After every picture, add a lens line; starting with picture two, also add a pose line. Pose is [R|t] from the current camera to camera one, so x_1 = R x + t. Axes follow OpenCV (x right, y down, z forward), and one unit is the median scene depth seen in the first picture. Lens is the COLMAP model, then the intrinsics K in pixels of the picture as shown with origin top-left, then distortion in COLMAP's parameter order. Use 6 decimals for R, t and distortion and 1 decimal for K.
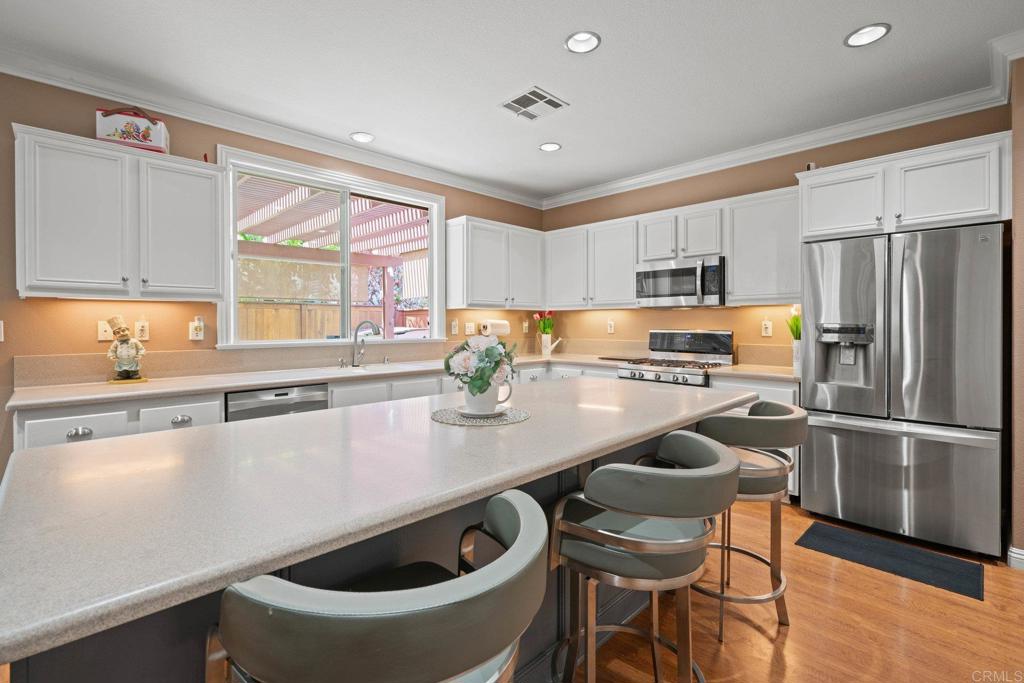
lens RADIAL K [[461.7, 0, 510.5], [0, 461.7, 320.7], [0, 0, 1]] dist [-0.000198, -0.000301]
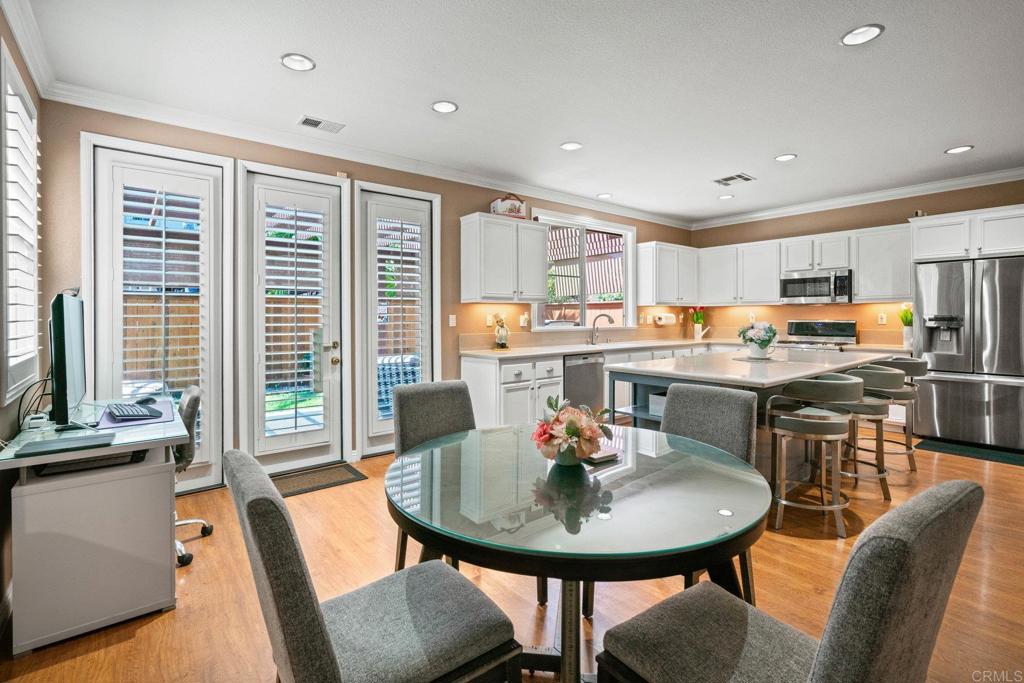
lens RADIAL K [[467.0, 0, 514.3], [0, 467.0, 311.7], [0, 0, 1]] dist [-0.020097, 0.014405]
pose [[0.995610, -0.005015, -0.093466, -0.474621], [0.004493, 0.999973, -0.005798, -0.001221], [0.093492, 0.005352, 0.995606, -0.578286]]
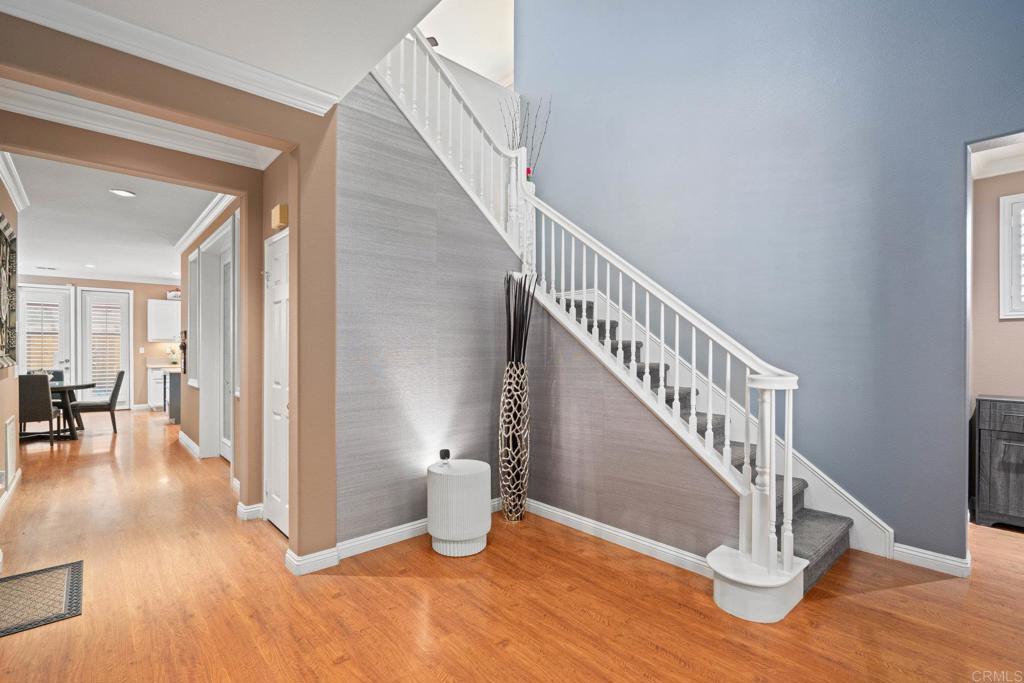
lens RADIAL K [[462.4, 0, 512.0], [0, 462.4, 341.5], [0, 0, 1]] dist [-0.000194, -0.000158]
pose [[0.999470, -0.001126, -0.032546, 1.429956], [0.000722, 0.999923, -0.012408, -0.001260], [0.032558, 0.012378, 0.999393, -1.880292]]
